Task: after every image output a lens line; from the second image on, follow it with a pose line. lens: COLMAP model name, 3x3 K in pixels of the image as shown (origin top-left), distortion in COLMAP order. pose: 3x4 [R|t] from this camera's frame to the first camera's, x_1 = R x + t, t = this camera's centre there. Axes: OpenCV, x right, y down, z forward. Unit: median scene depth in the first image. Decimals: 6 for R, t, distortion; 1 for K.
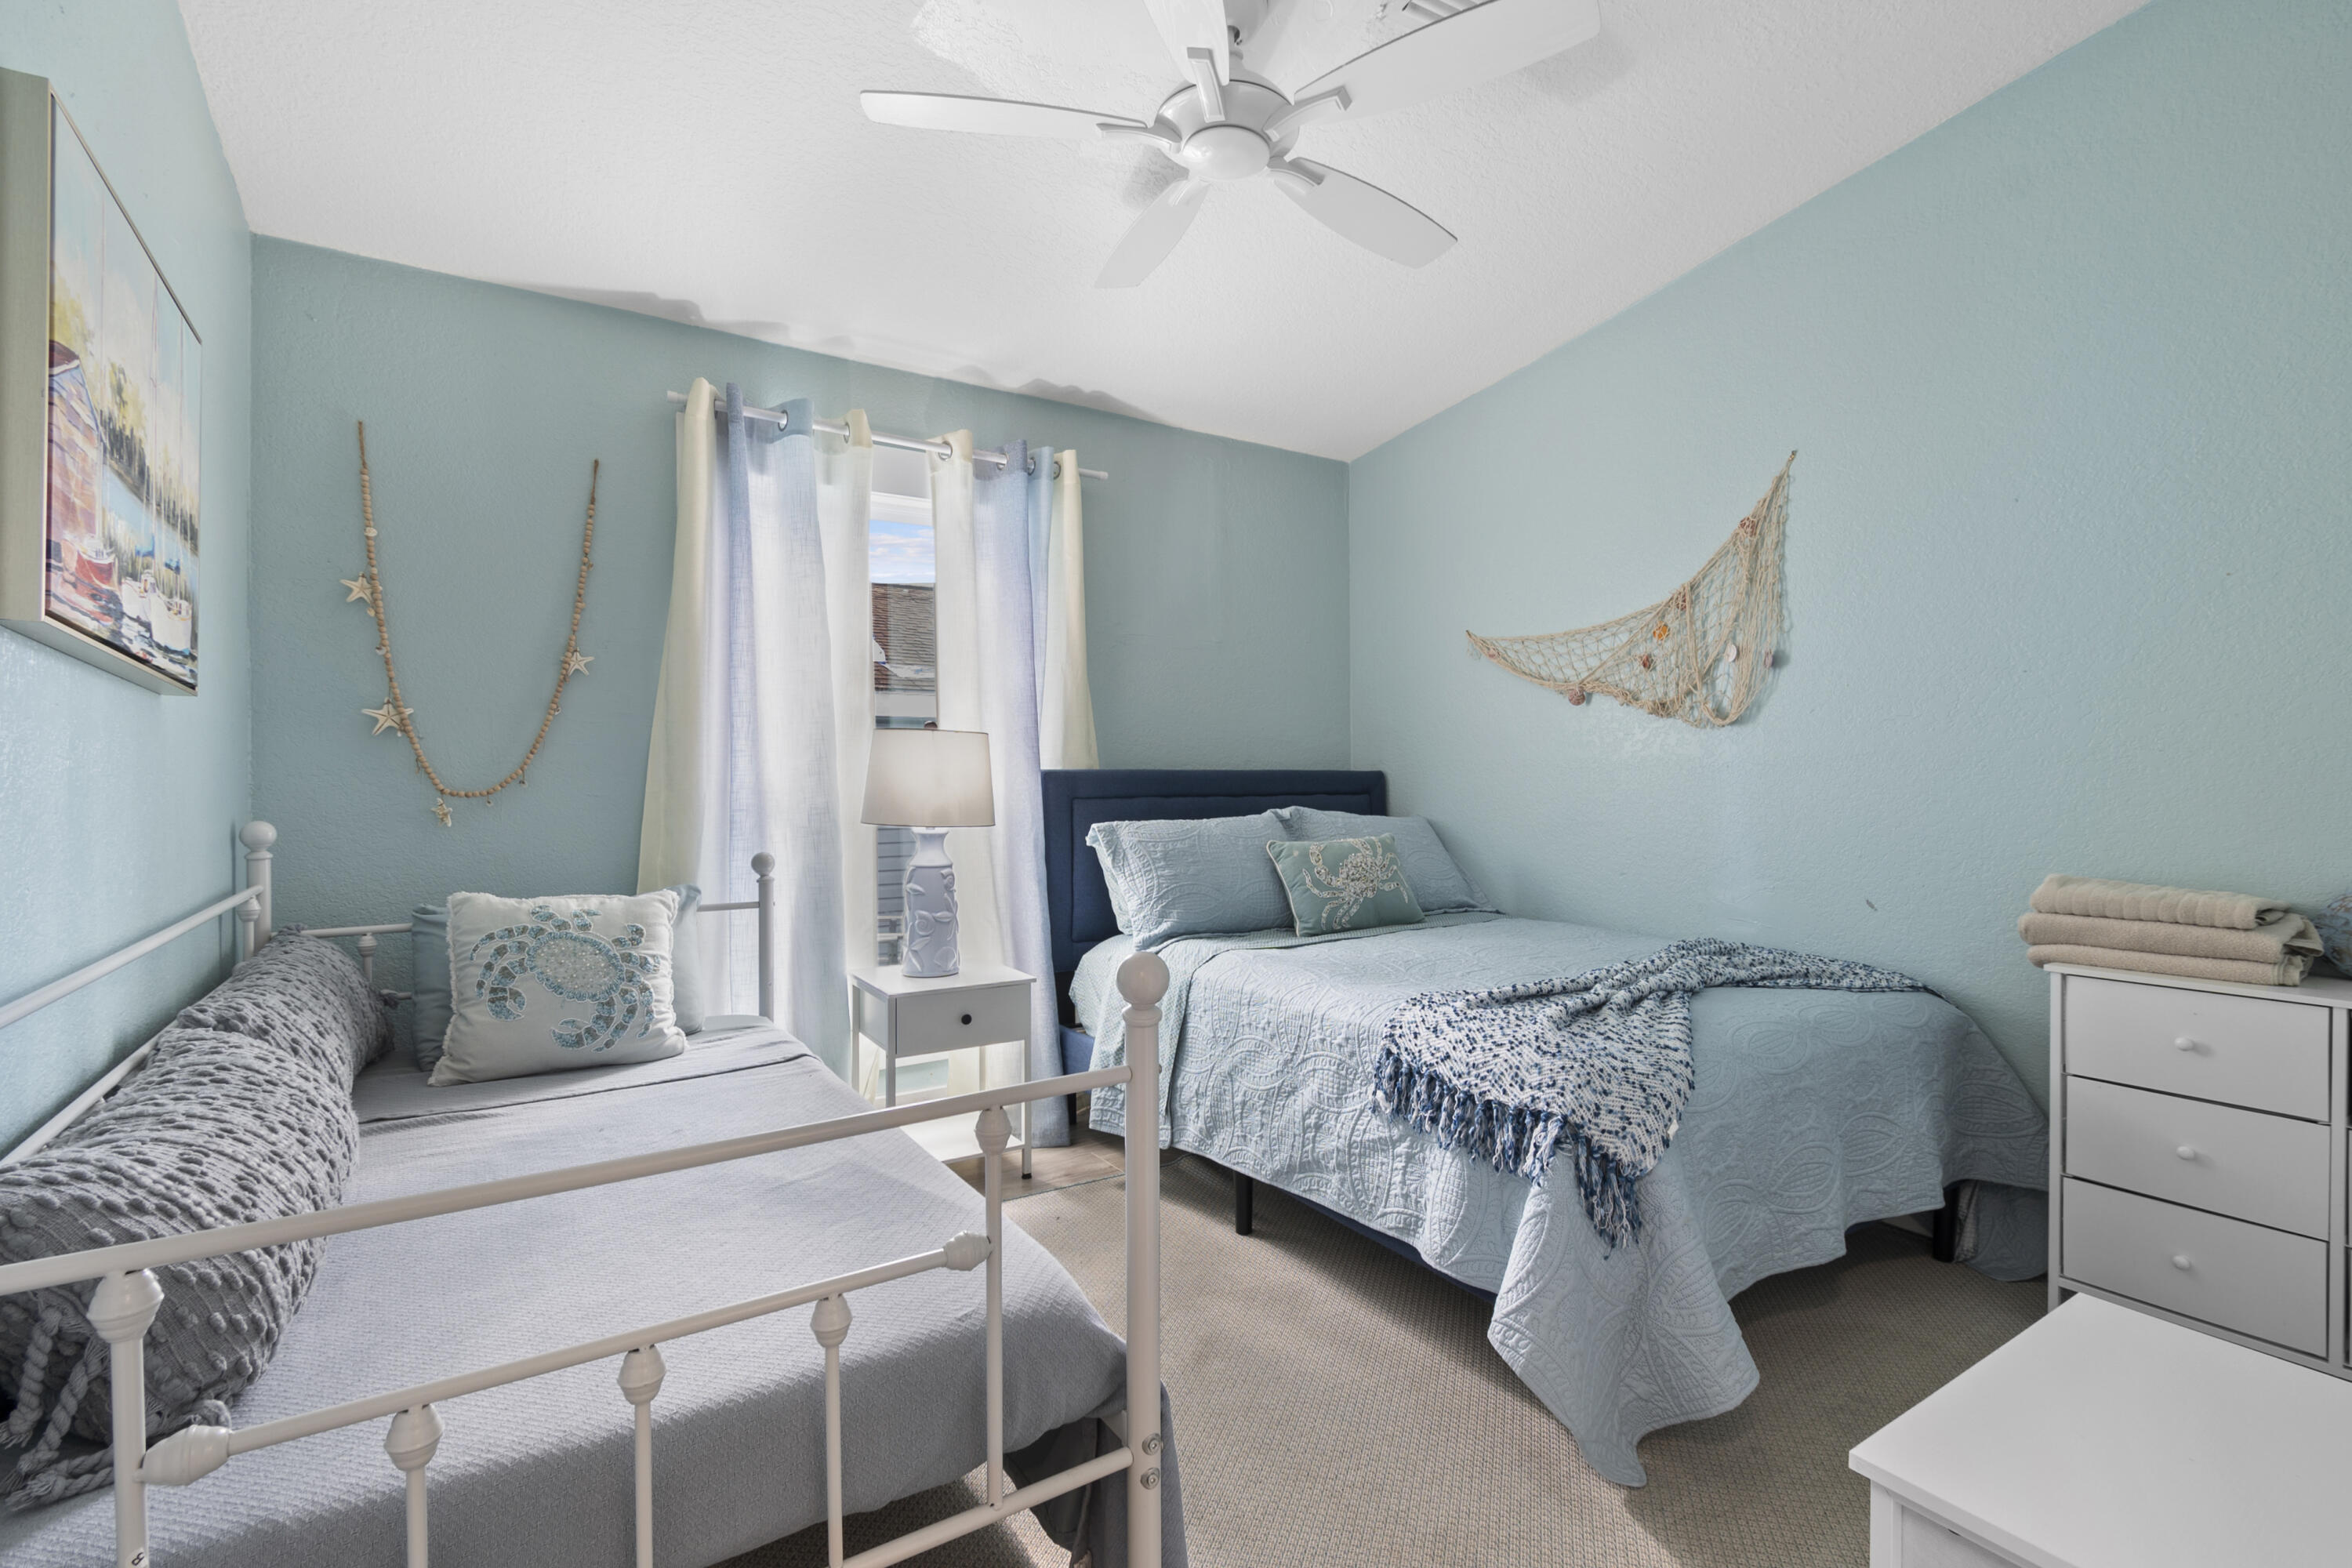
lens RADIAL K [[1072.3, 0, 1189.6], [0, 1072.3, 772.9], [0, 0, 1]] dist [-0.000103, -0.000043]
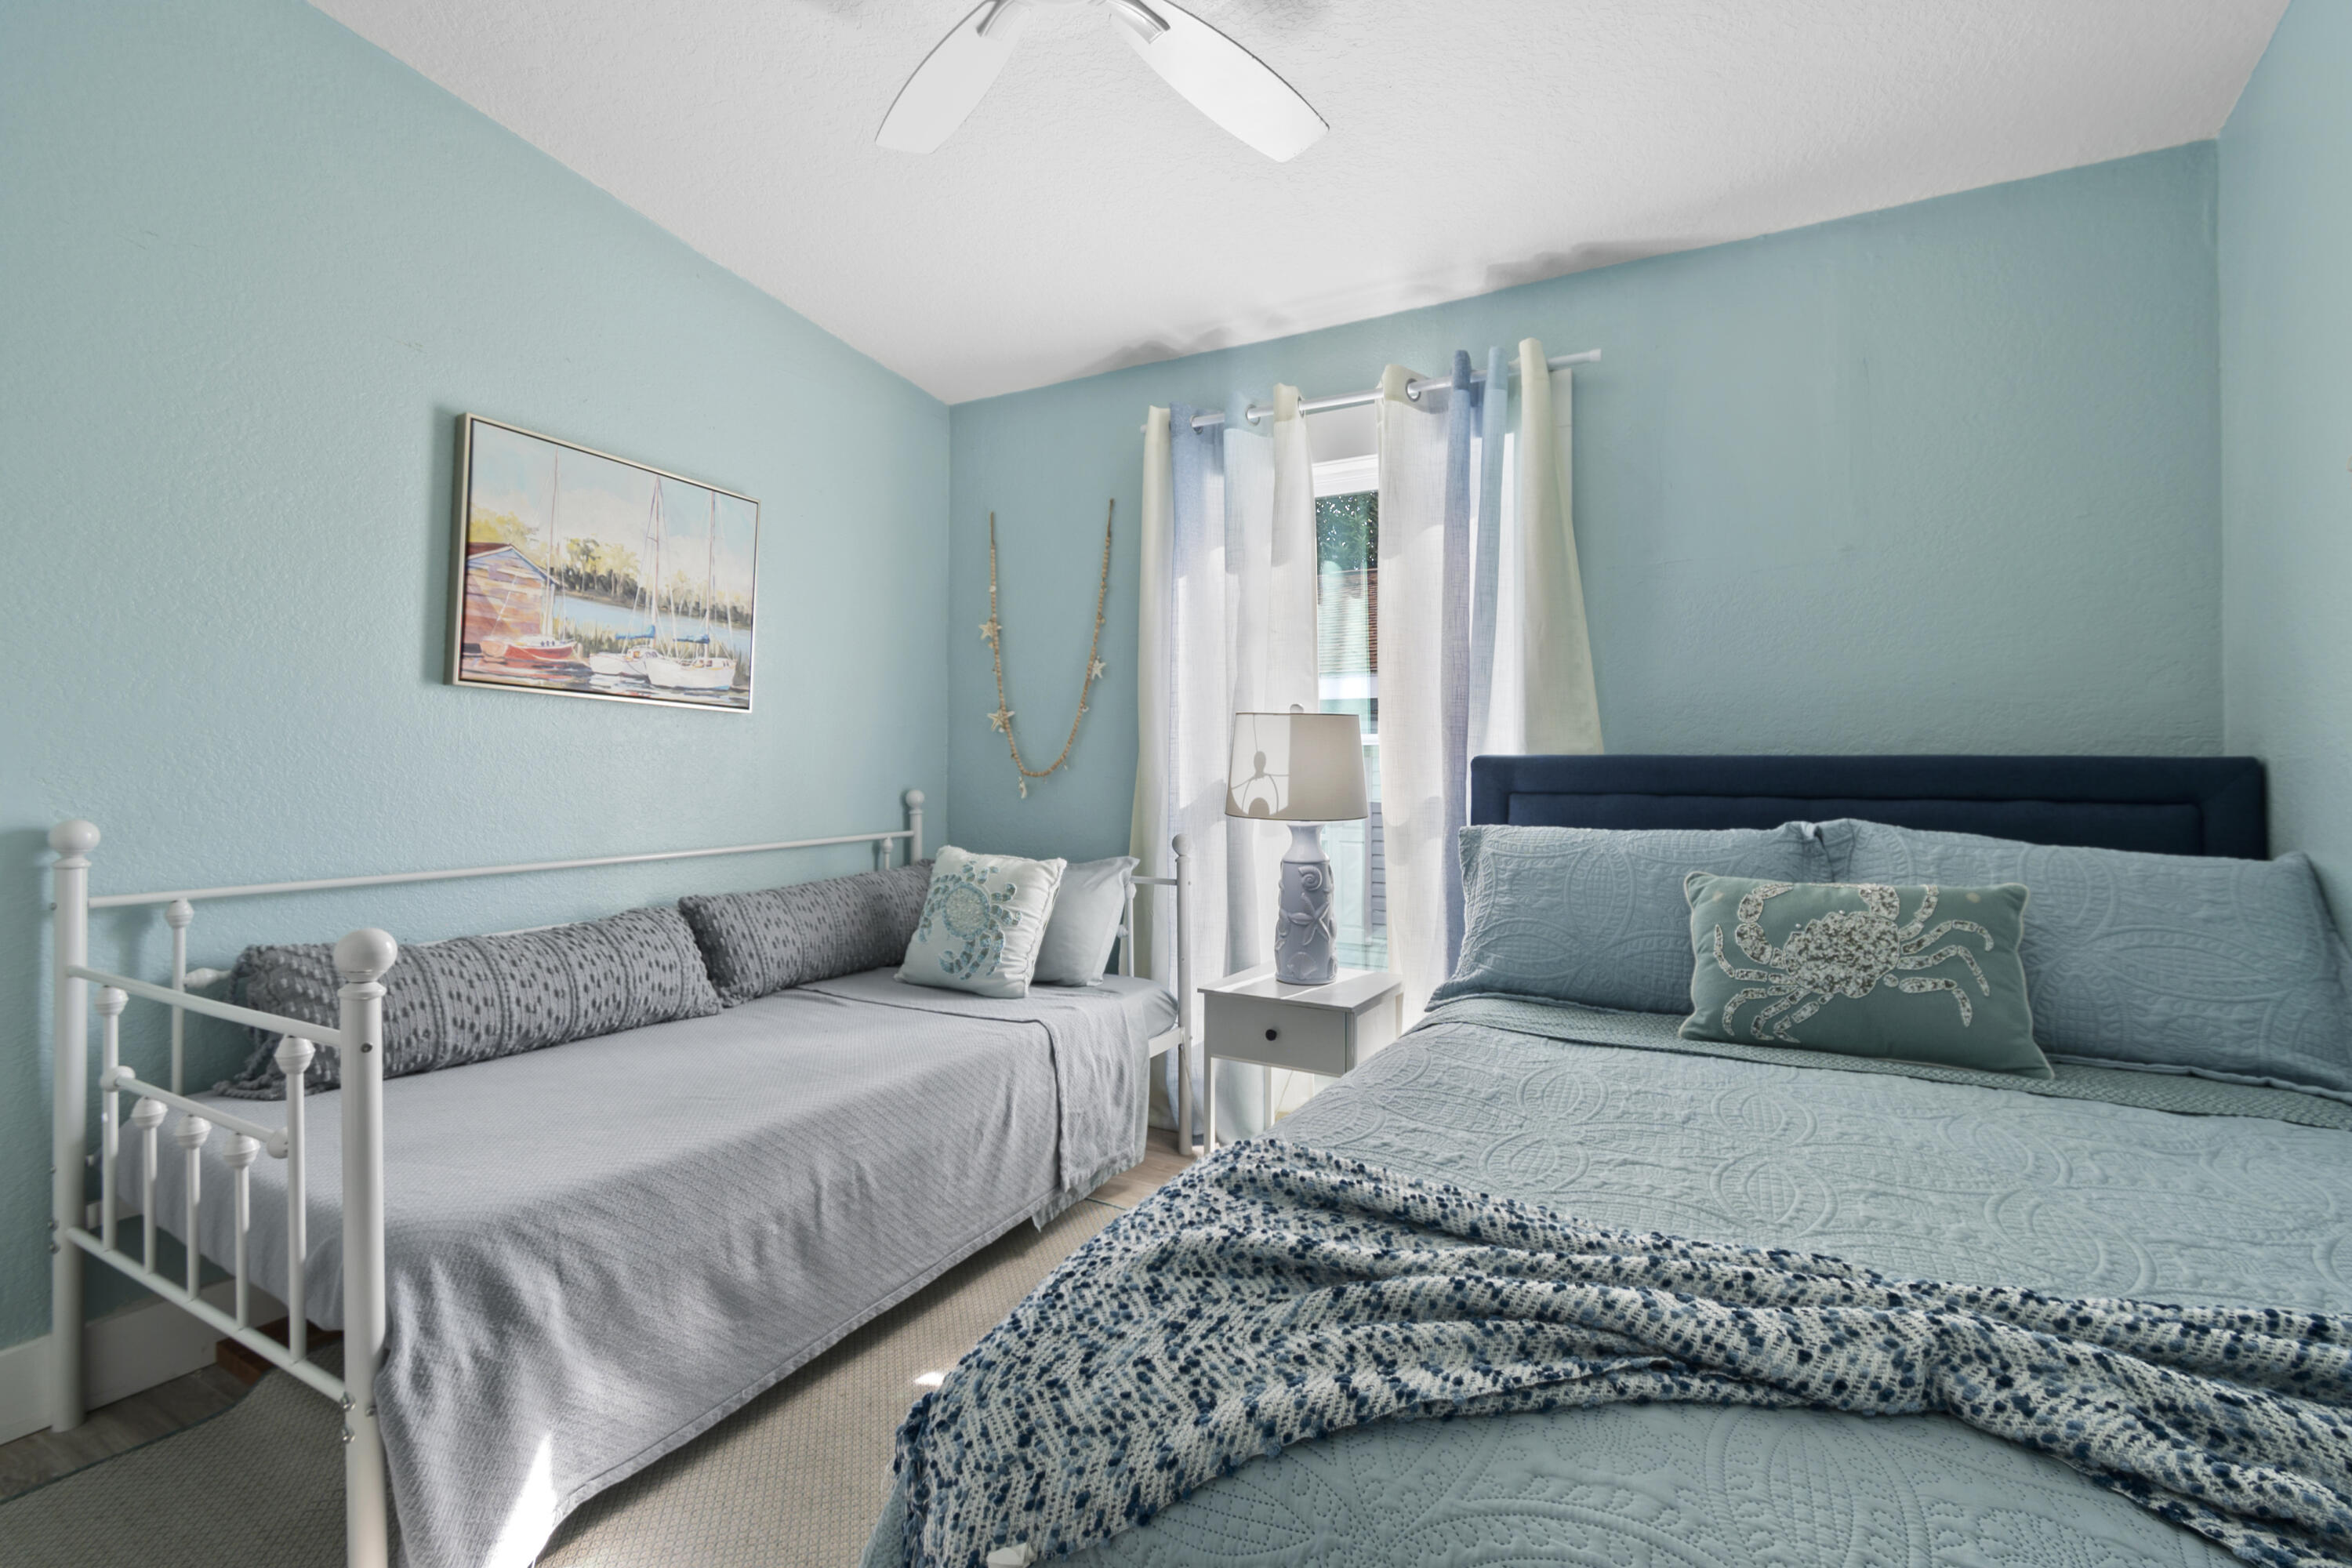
lens RADIAL K [[1051.3, 0, 1180.2], [0, 1051.3, 748.3], [0, 0, 1]] dist [0.001679, 0.000136]
pose [[0.468257, -0.006139, -0.883571, 0.519858], [-0.000999, 0.999972, -0.007477, -0.002832], [0.883592, 0.004384, 0.468237, 0.506960]]
